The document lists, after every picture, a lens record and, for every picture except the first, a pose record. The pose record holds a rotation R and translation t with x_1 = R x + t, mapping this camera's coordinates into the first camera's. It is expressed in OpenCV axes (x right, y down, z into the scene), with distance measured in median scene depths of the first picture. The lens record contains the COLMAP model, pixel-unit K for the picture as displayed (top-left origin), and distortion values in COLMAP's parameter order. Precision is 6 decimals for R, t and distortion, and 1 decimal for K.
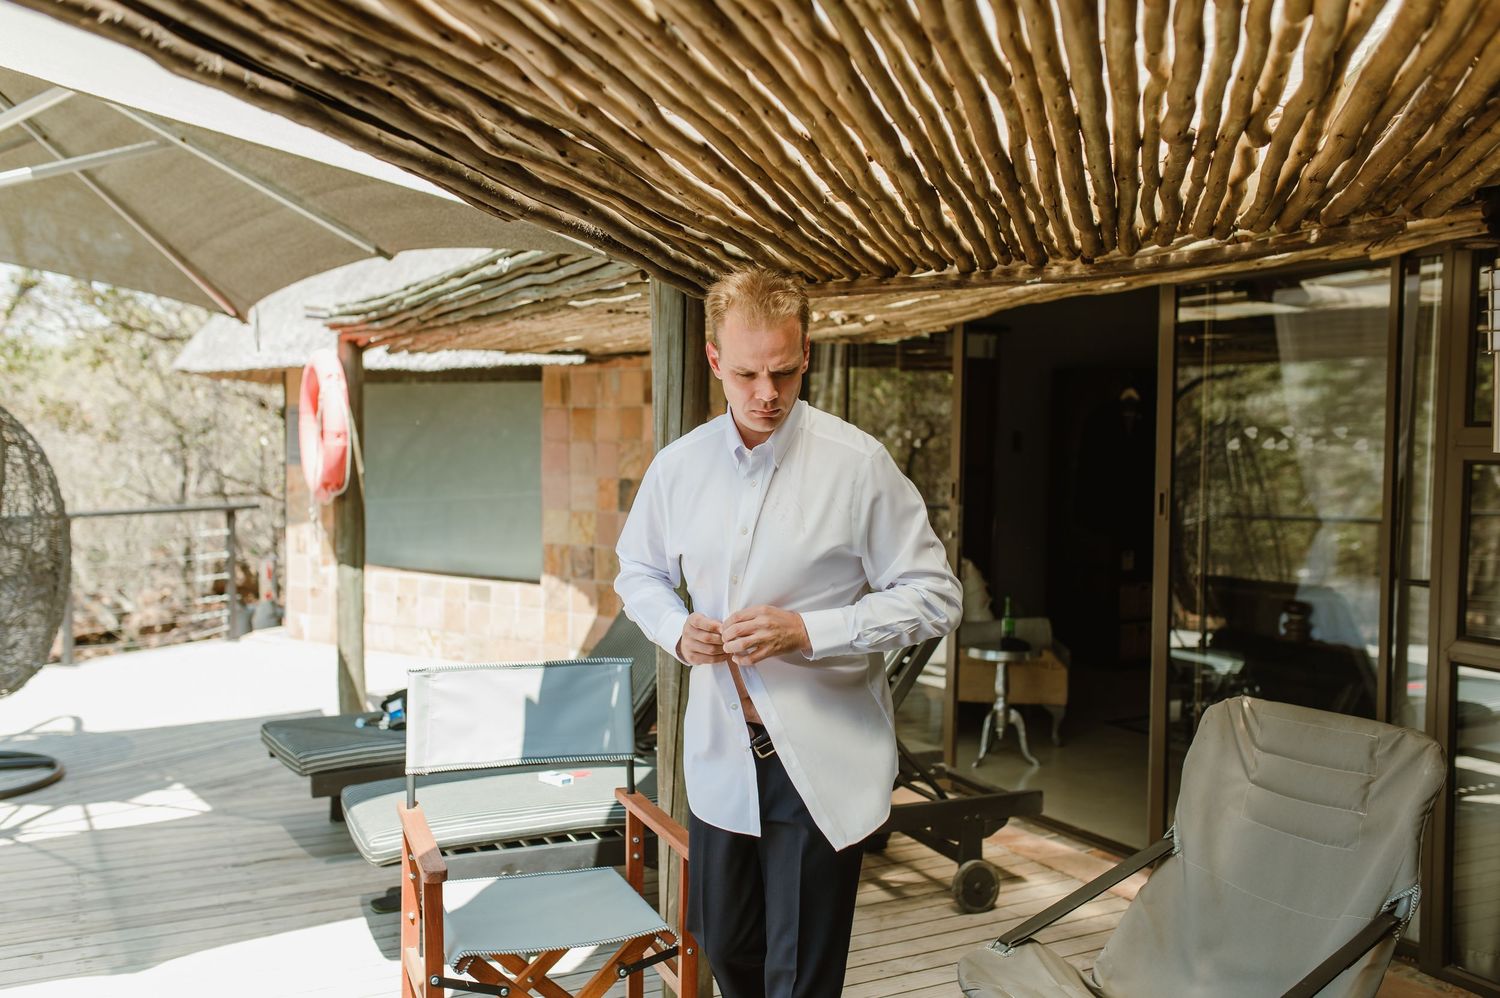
lens RADIAL K [[1366.4, 0, 701.2], [0, 1366.4, 496.7], [0, 0, 1]] dist [-0.032279, 0.151641]
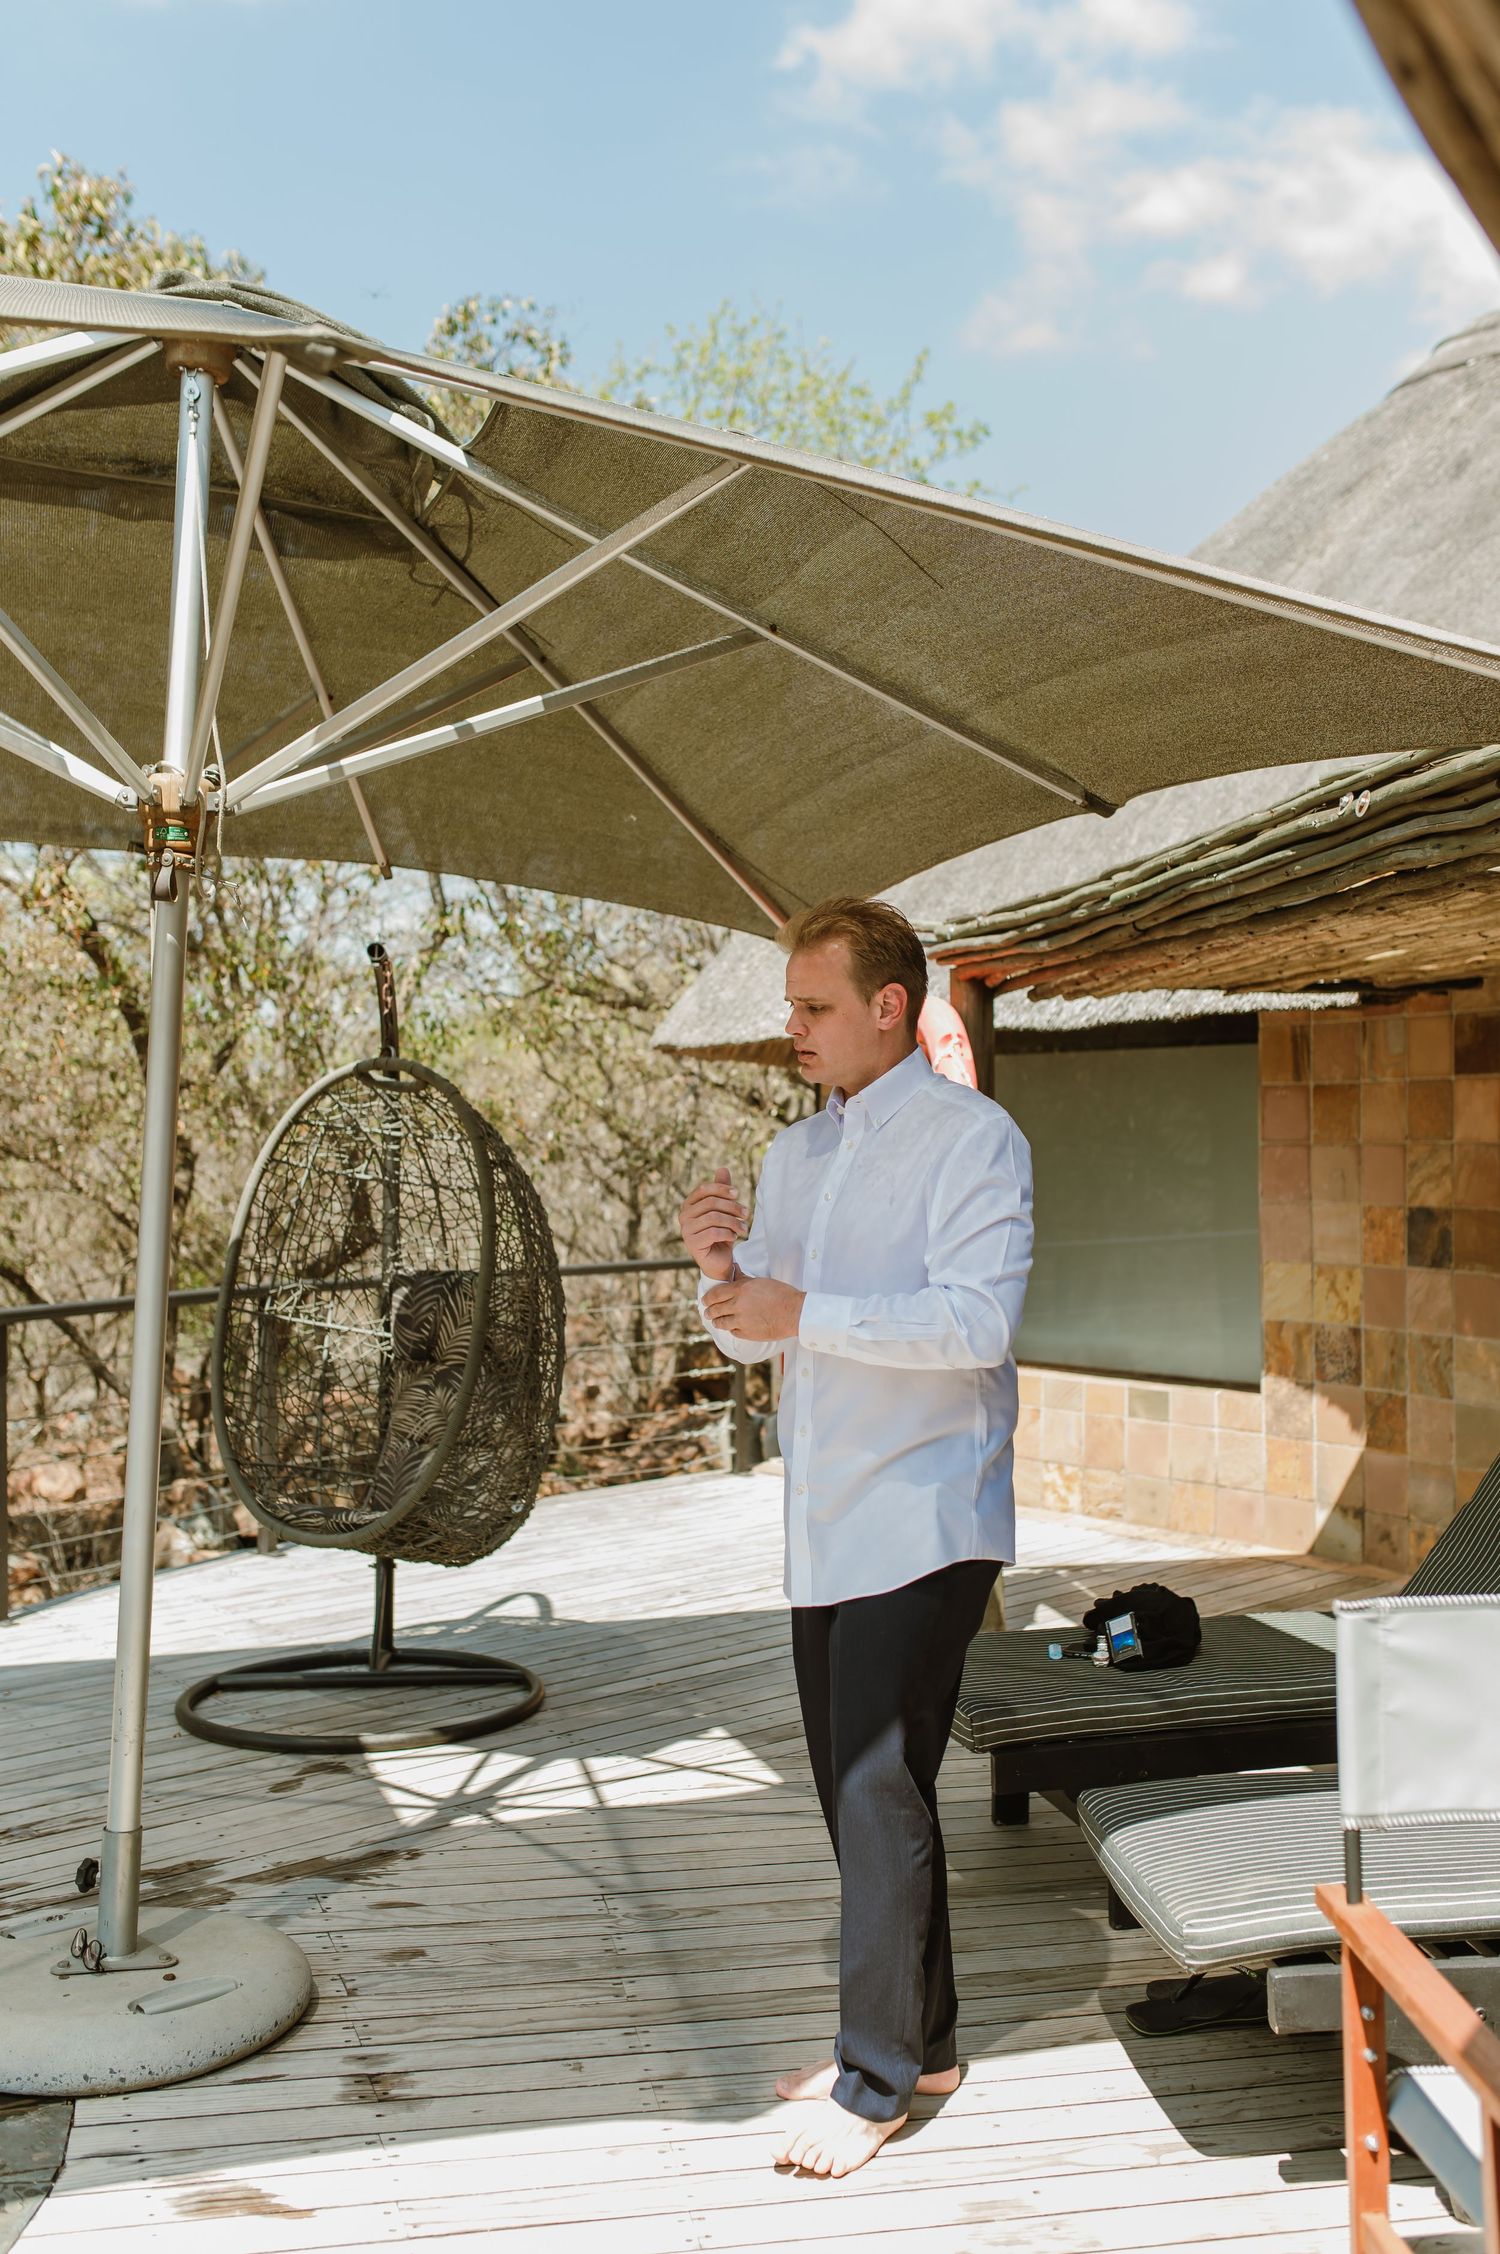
lens RADIAL K [[2198.1, 0, 757.3], [0, 2198.1, 1130.7], [0, 0, 1]] dist [0.010061, 0.092066]
pose [[0.953074, -0.022014, -0.301934, -0.078793], [0.007038, 0.998694, -0.050598, -0.001376], [0.302654, 0.046099, 0.951985, 0.087073]]
